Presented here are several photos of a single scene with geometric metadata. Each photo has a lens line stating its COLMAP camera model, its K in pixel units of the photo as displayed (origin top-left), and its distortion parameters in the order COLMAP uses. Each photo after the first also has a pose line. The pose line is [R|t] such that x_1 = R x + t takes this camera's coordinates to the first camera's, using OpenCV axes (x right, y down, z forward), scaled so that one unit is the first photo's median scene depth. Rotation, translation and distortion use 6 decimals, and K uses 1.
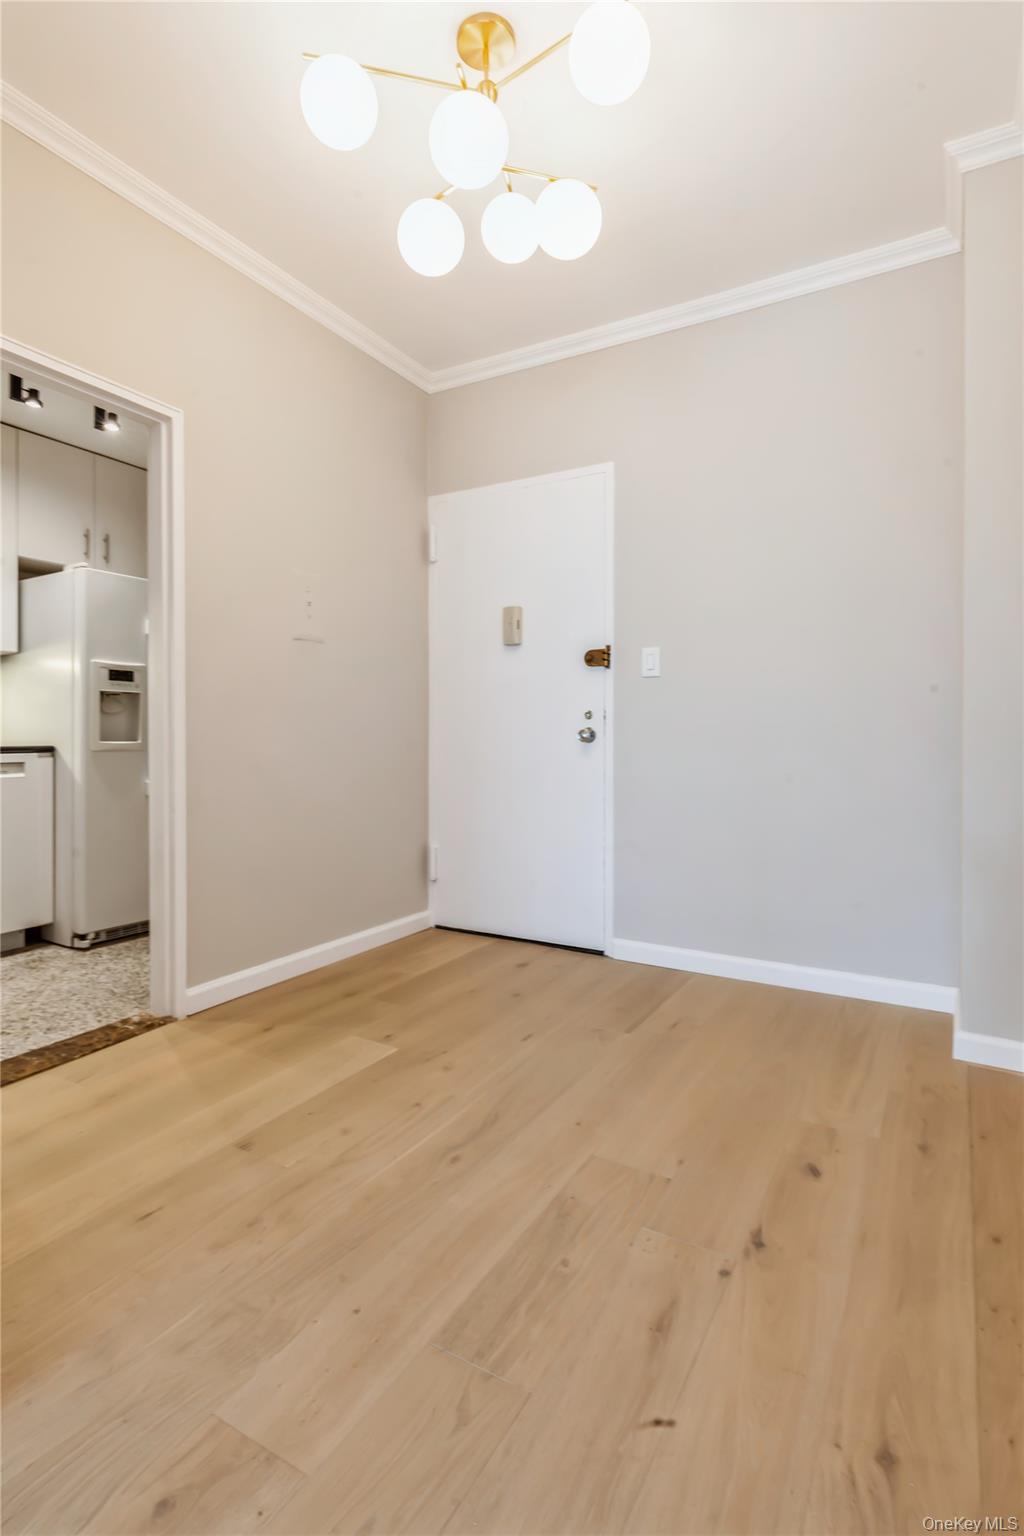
lens RADIAL K [[768.6, 0, 497.4], [0, 768.6, 742.3], [0, 0, 1]] dist [-0.002680, -0.001619]
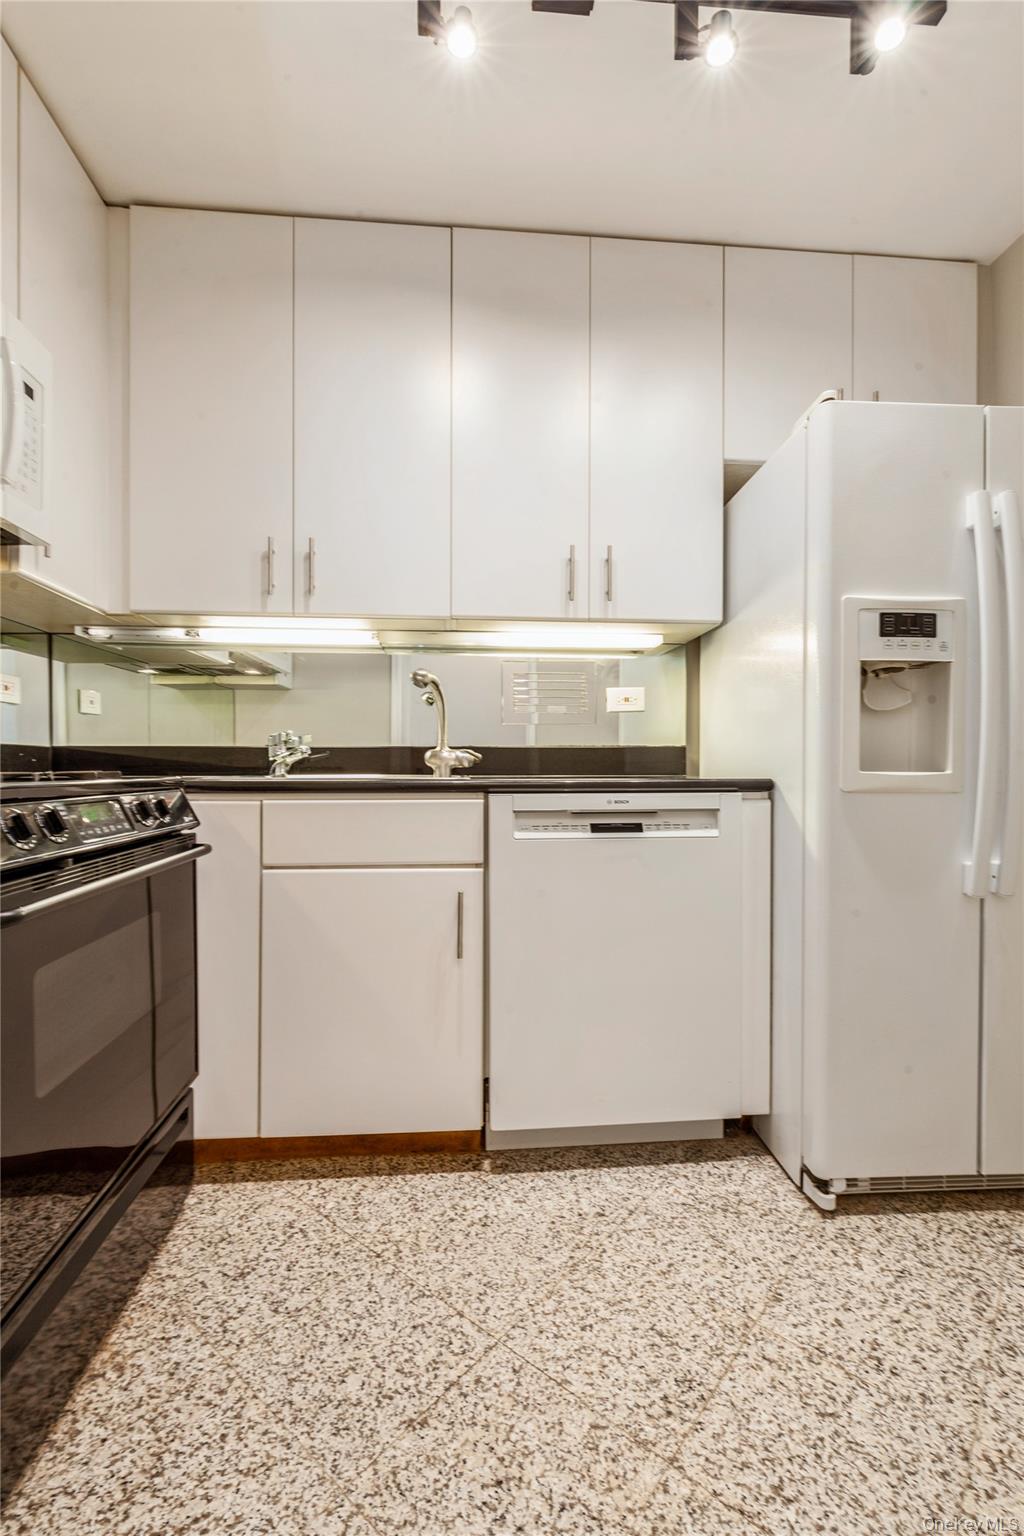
lens RADIAL K [[696.5, 0, 511.3], [0, 696.5, 765.5], [0, 0, 1]] dist [0.005690, -0.002380]
pose [[0.586223, -0.002274, -0.810146, -0.315151], [-0.010957, 0.999882, -0.010735, 0.002519], [0.810075, 0.015170, 0.586130, 0.612899]]
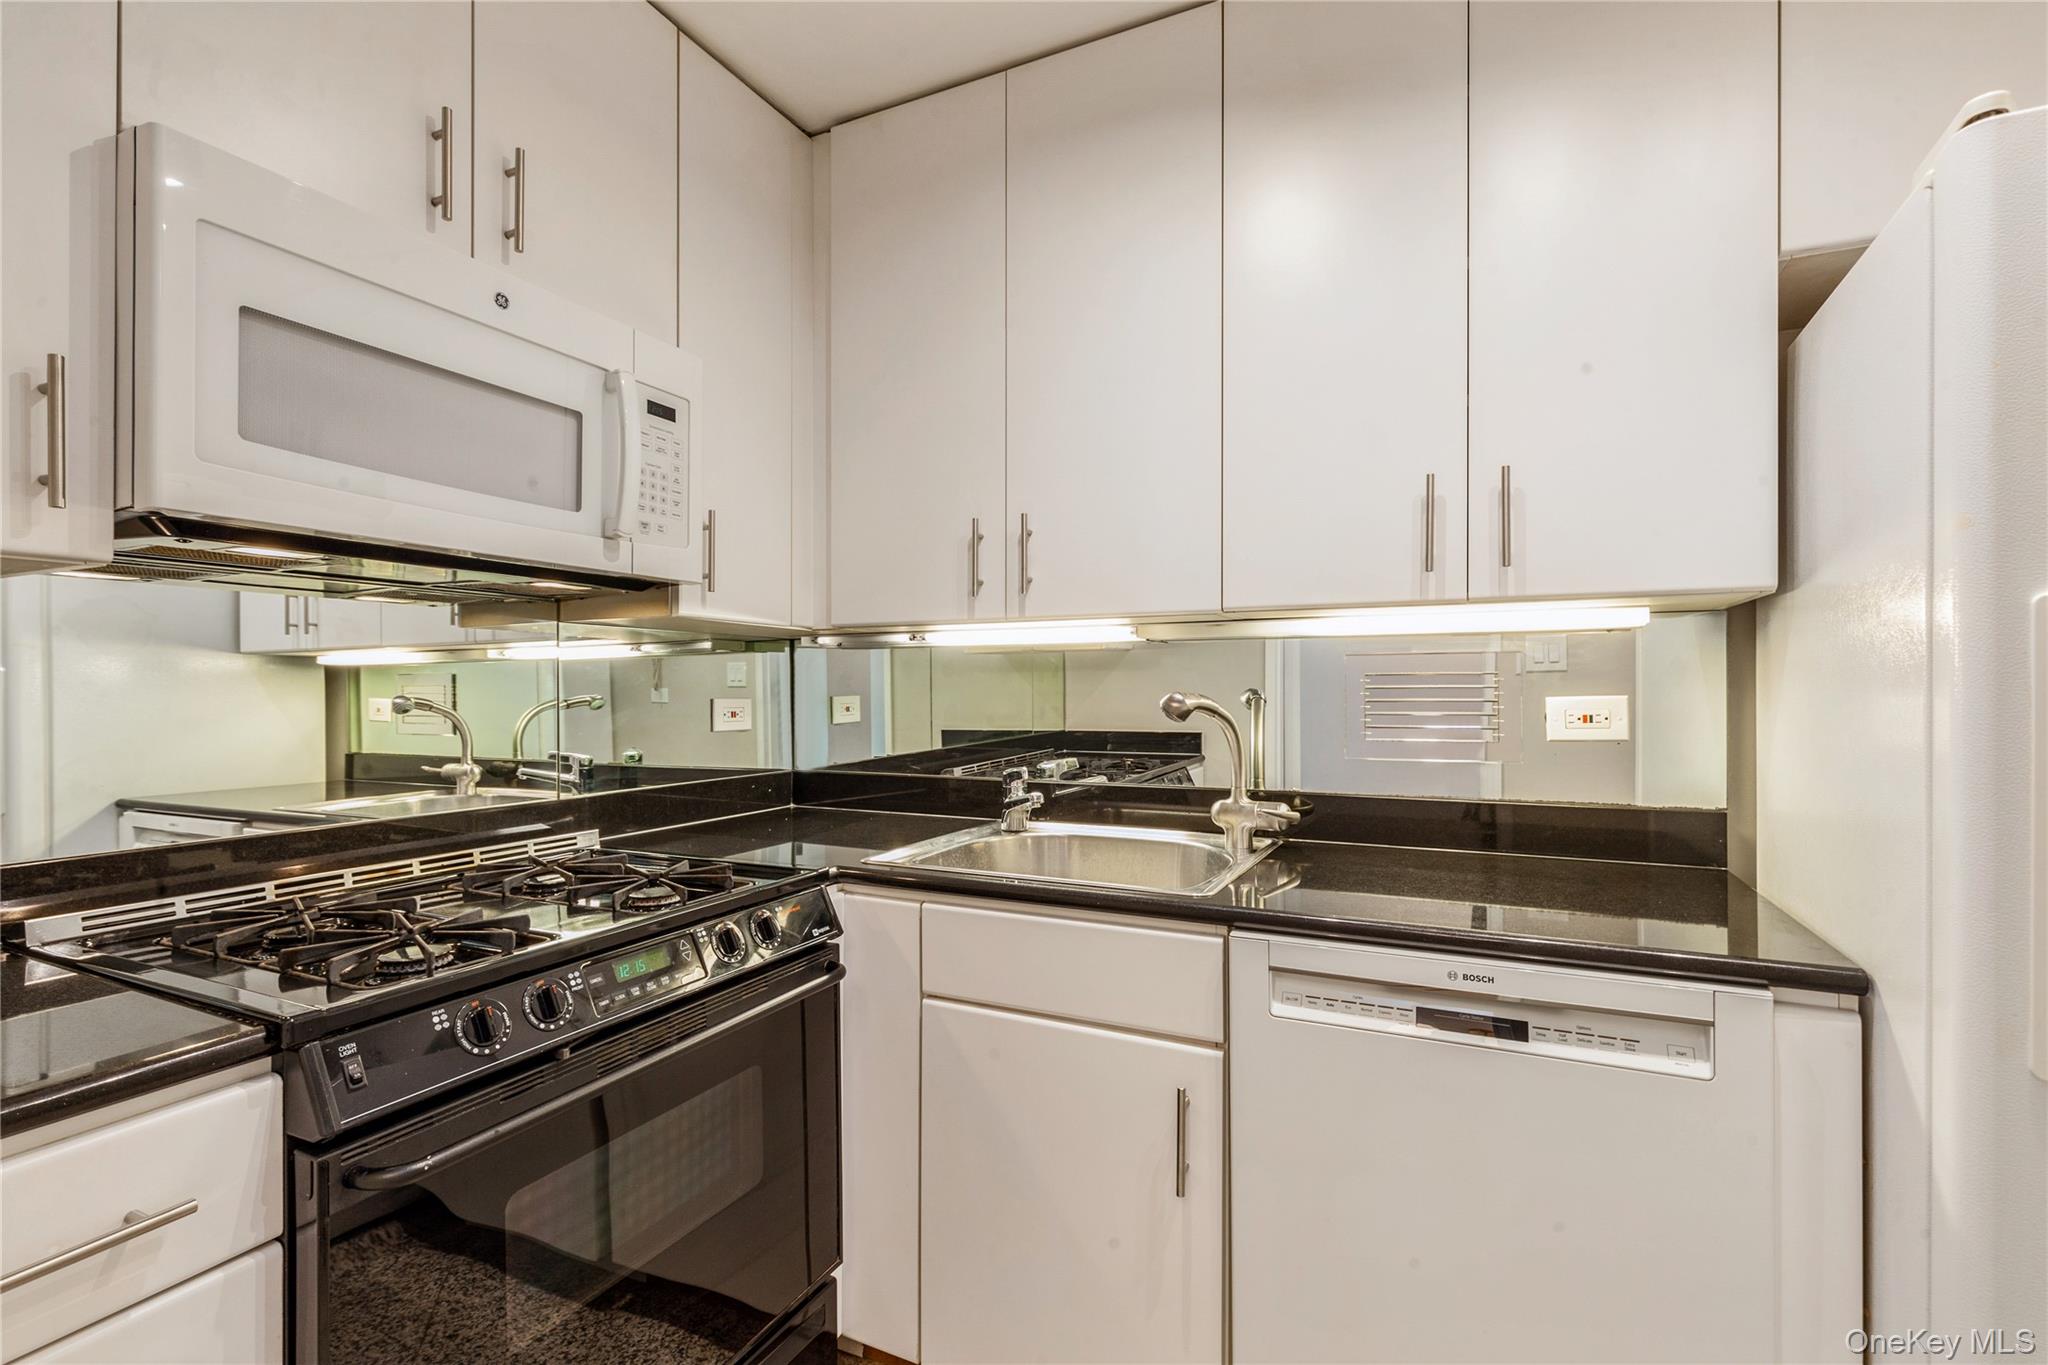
lens RADIAL K [[928.6, 0, 1013.7], [0, 928.6, 683.5], [0, 0, 1]] dist [0.005690, -0.002380]
pose [[0.078236, -0.002354, -0.996932, -0.333420], [-0.009409, 0.999951, -0.003099, -0.085645], [0.996890, 0.009623, 0.078210, 0.762318]]
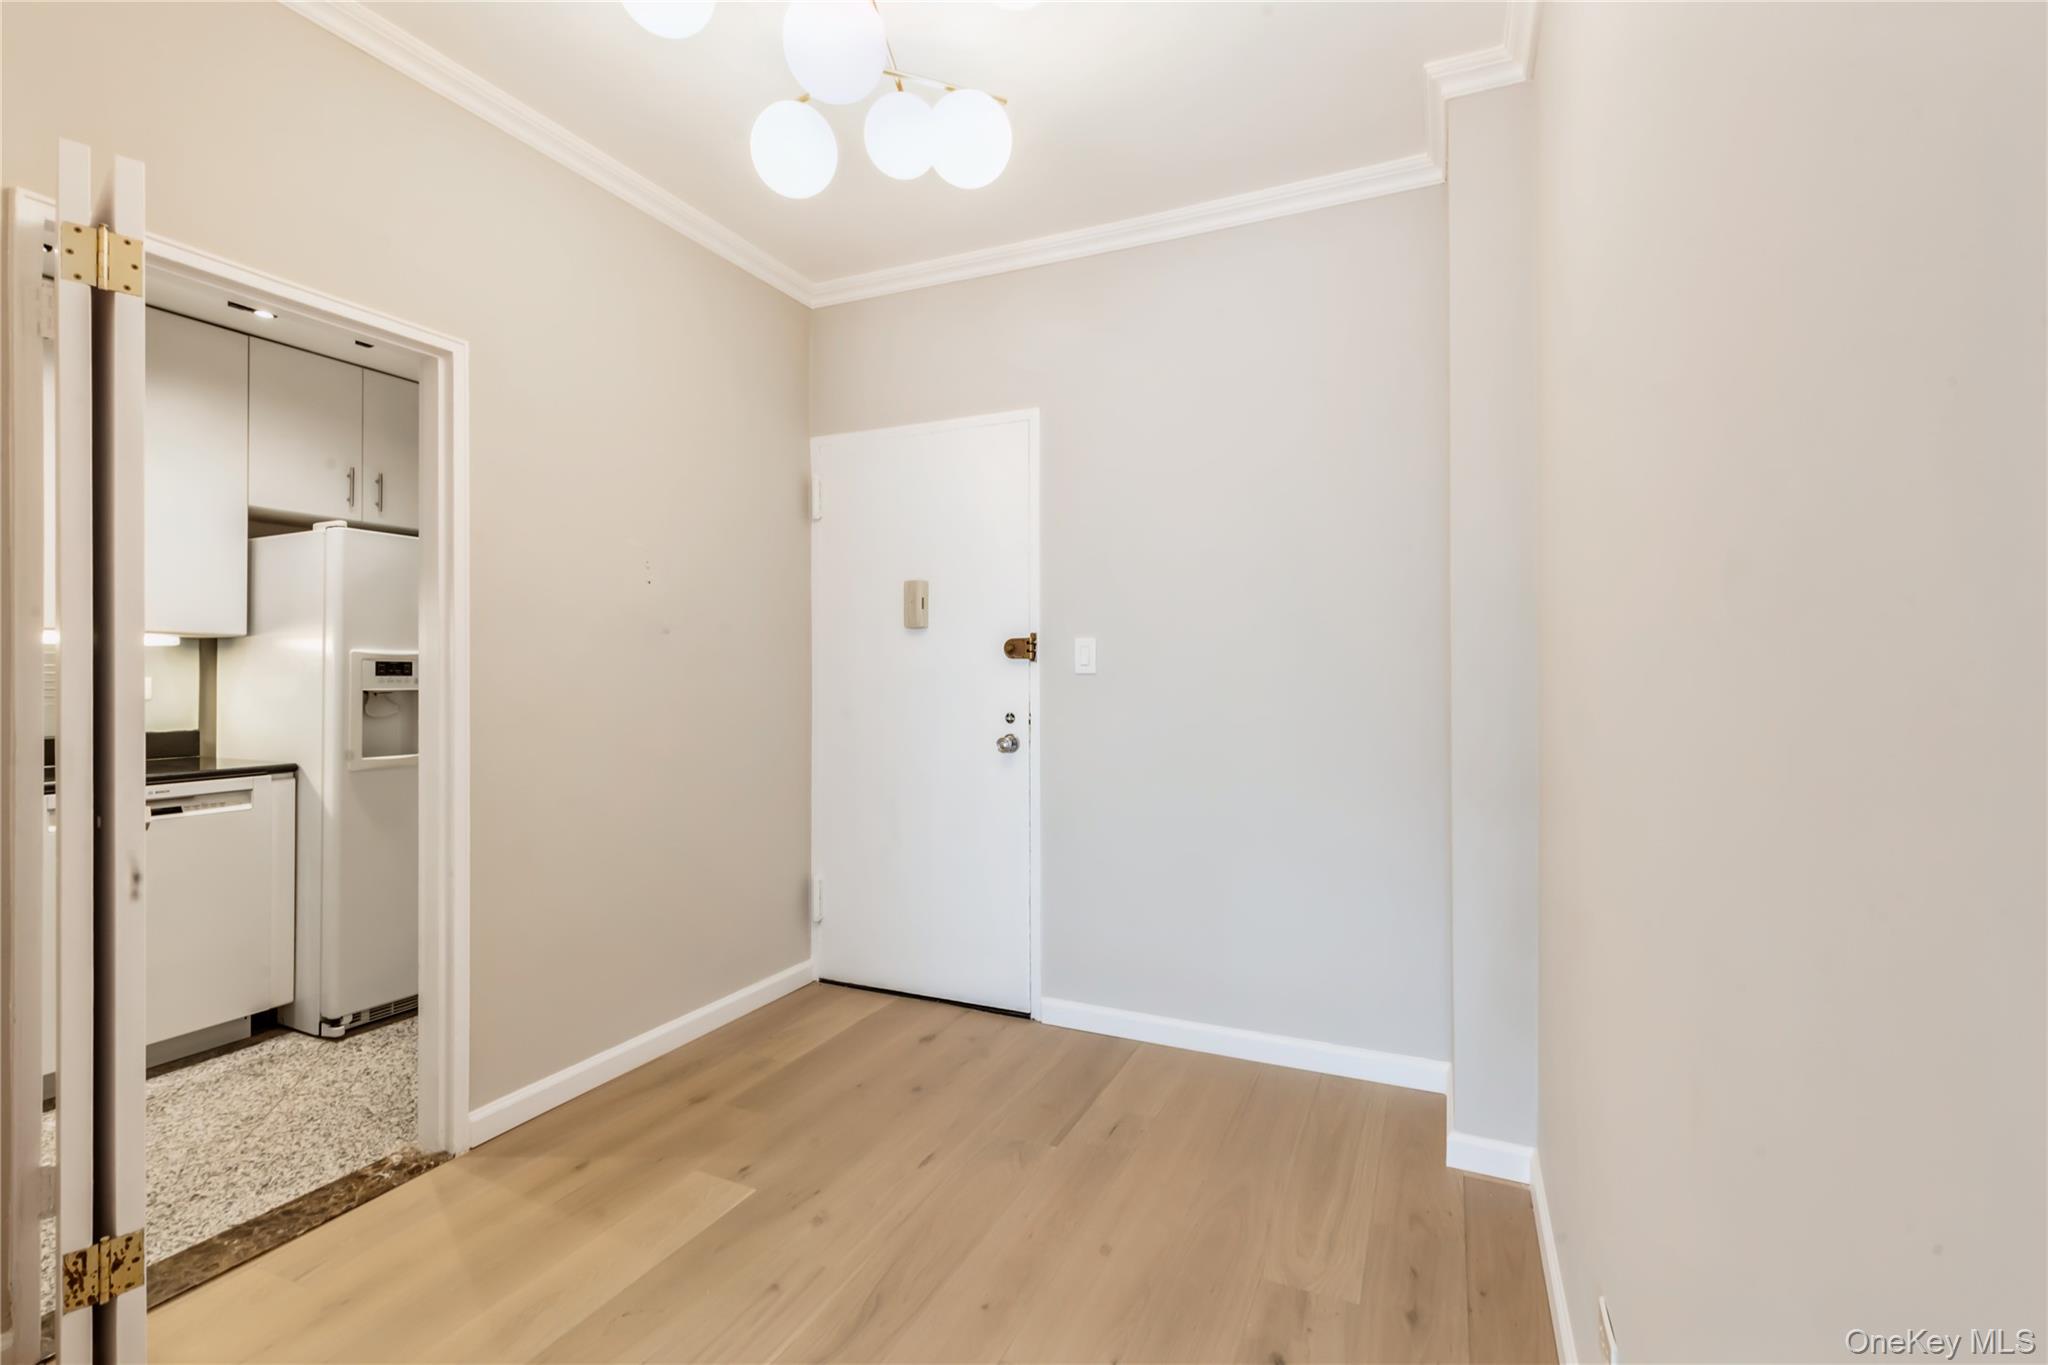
lens RADIAL K [[928.6, 0, 1009.0], [0, 928.6, 672.3], [0, 0, 1]] dist [0.005690, -0.002380]
pose [[0.994990, -0.001924, 0.099953, 0.021083], [0.003655, 0.999846, -0.017142, -0.070048], [-0.099905, 0.017421, 0.994844, 0.033133]]
